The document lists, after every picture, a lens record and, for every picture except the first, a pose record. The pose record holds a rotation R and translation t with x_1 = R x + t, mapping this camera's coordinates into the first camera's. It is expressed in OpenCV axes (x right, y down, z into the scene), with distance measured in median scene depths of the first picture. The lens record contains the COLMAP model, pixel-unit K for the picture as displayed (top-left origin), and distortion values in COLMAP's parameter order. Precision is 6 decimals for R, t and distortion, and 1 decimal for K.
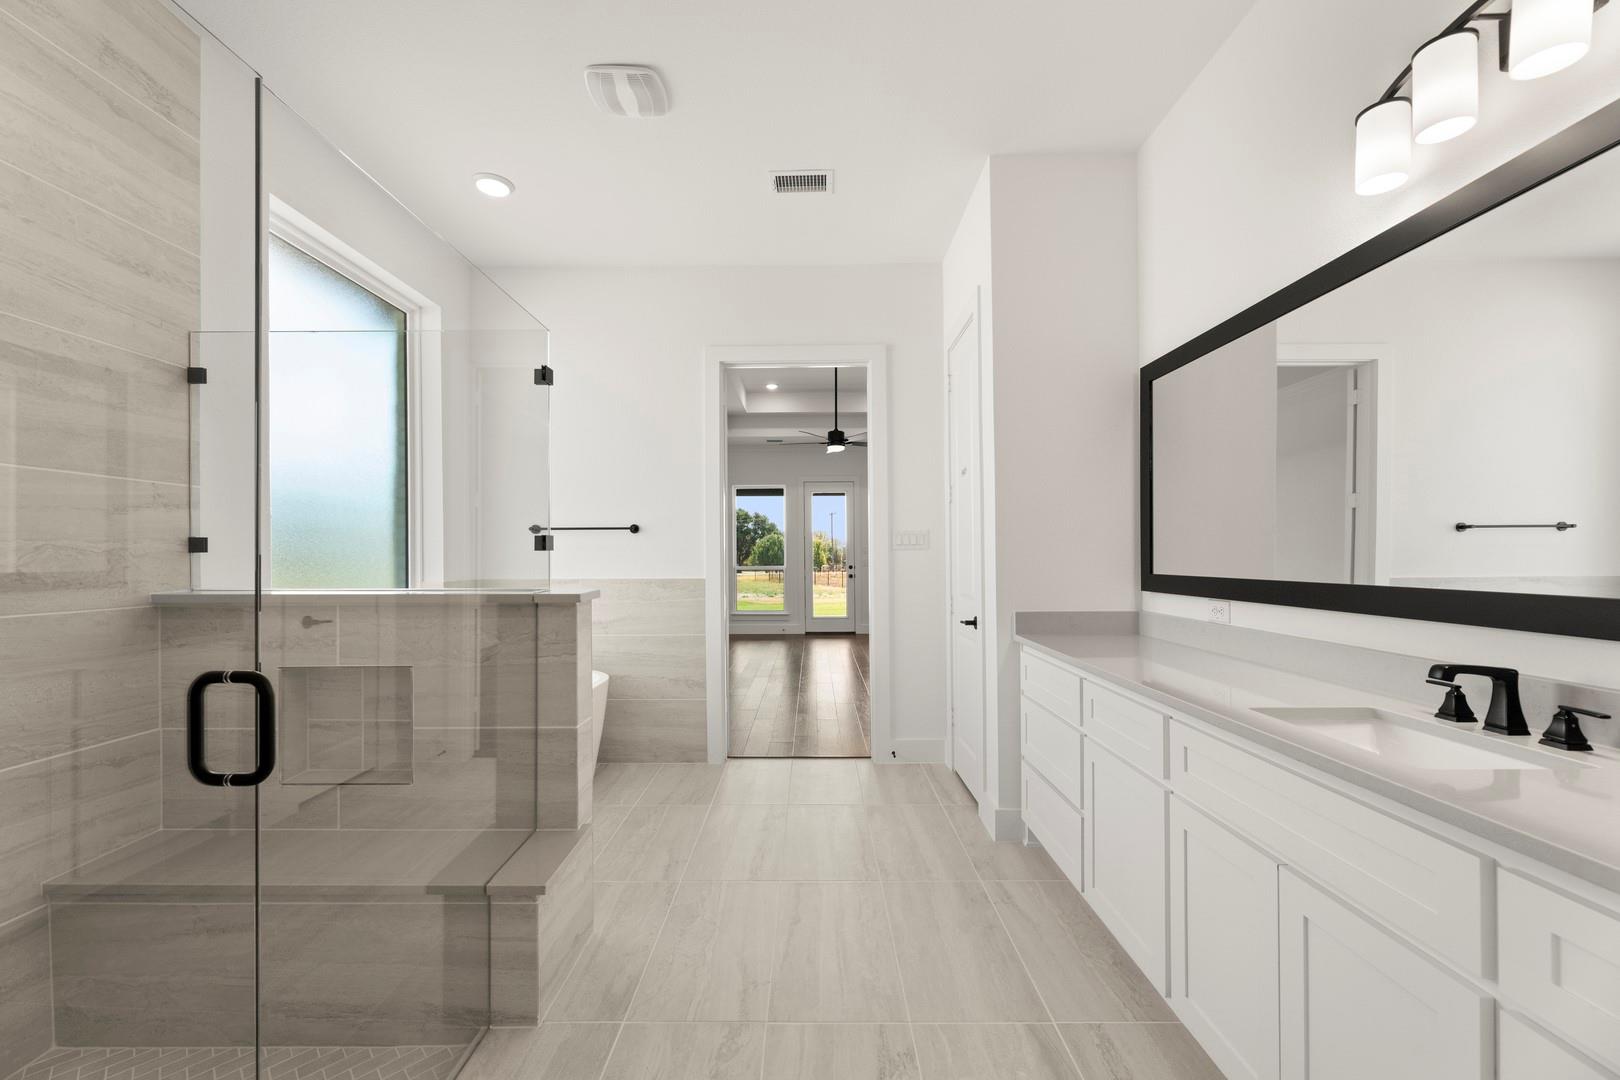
lens RADIAL K [[654.2, 0, 810.0], [0, 654.2, 540.0], [0, 0, 1]] dist [0.007869, -0.000008]
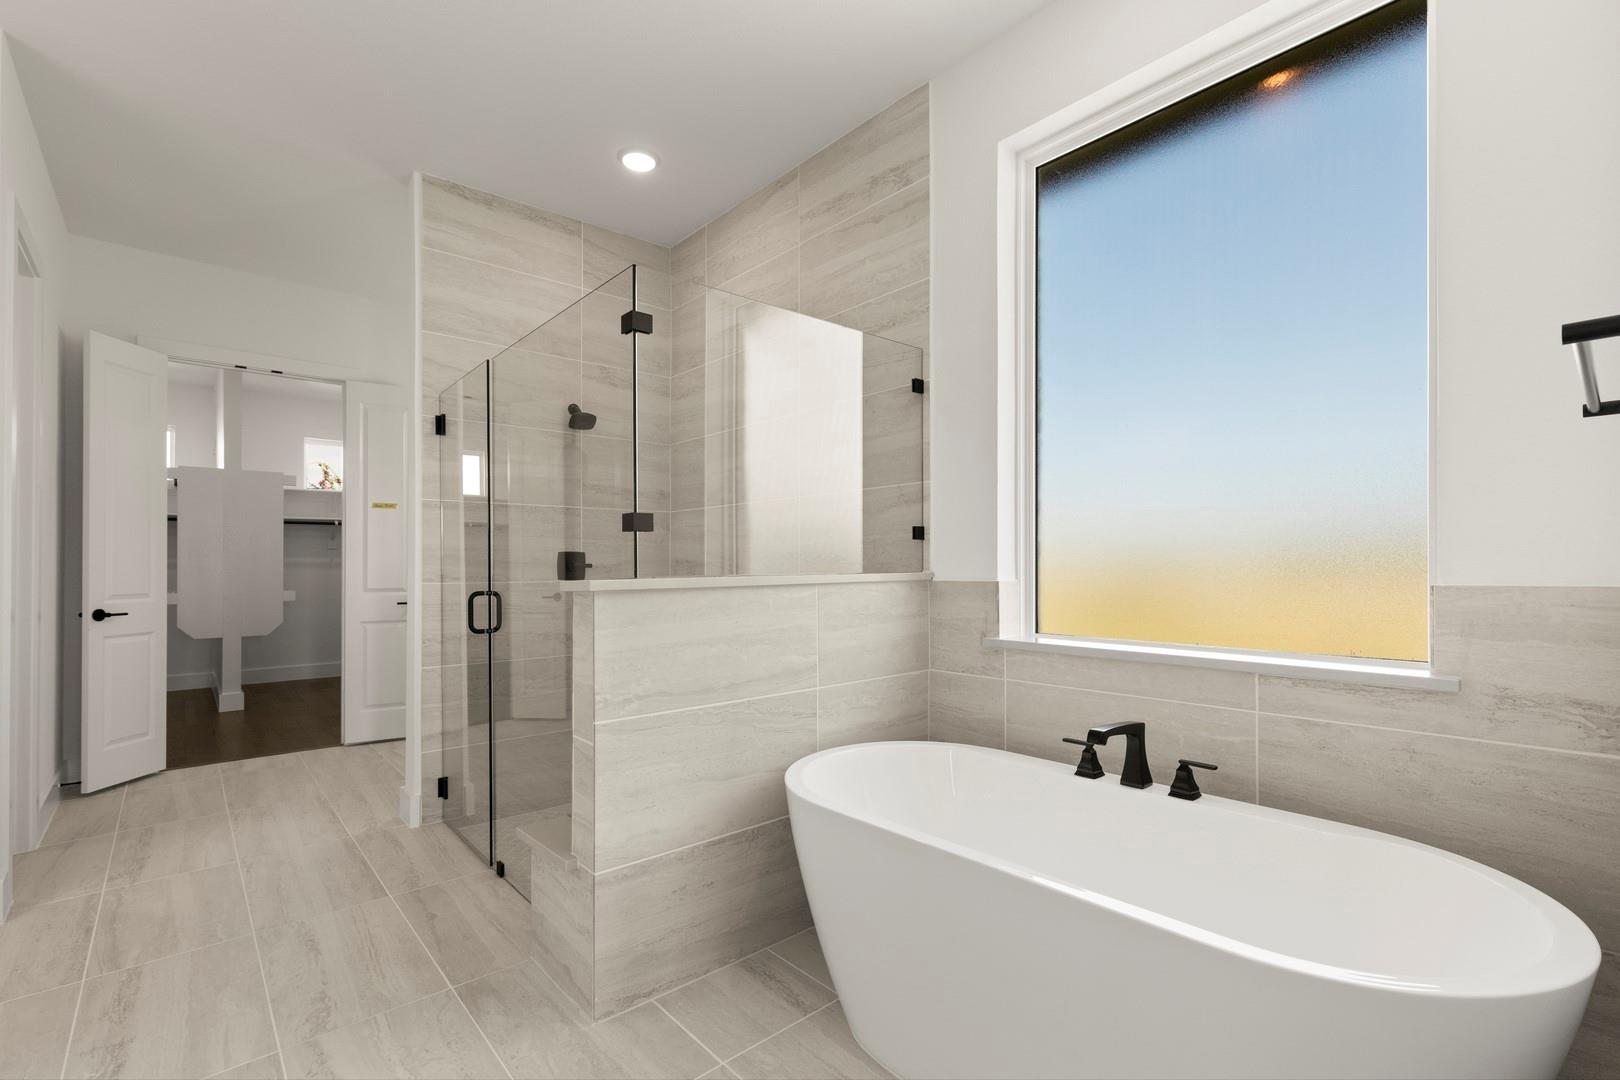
lens RADIAL K [[723.9, 0, 806.1], [0, 723.9, 549.2], [0, 0, 1]] dist [0.023426, 0.000008]
pose [[-0.743917, -0.003266, -0.668264, 0.063174], [0.034096, 0.998500, -0.042836, 0.084247], [0.667402, -0.054652, -0.742690, 1.824528]]
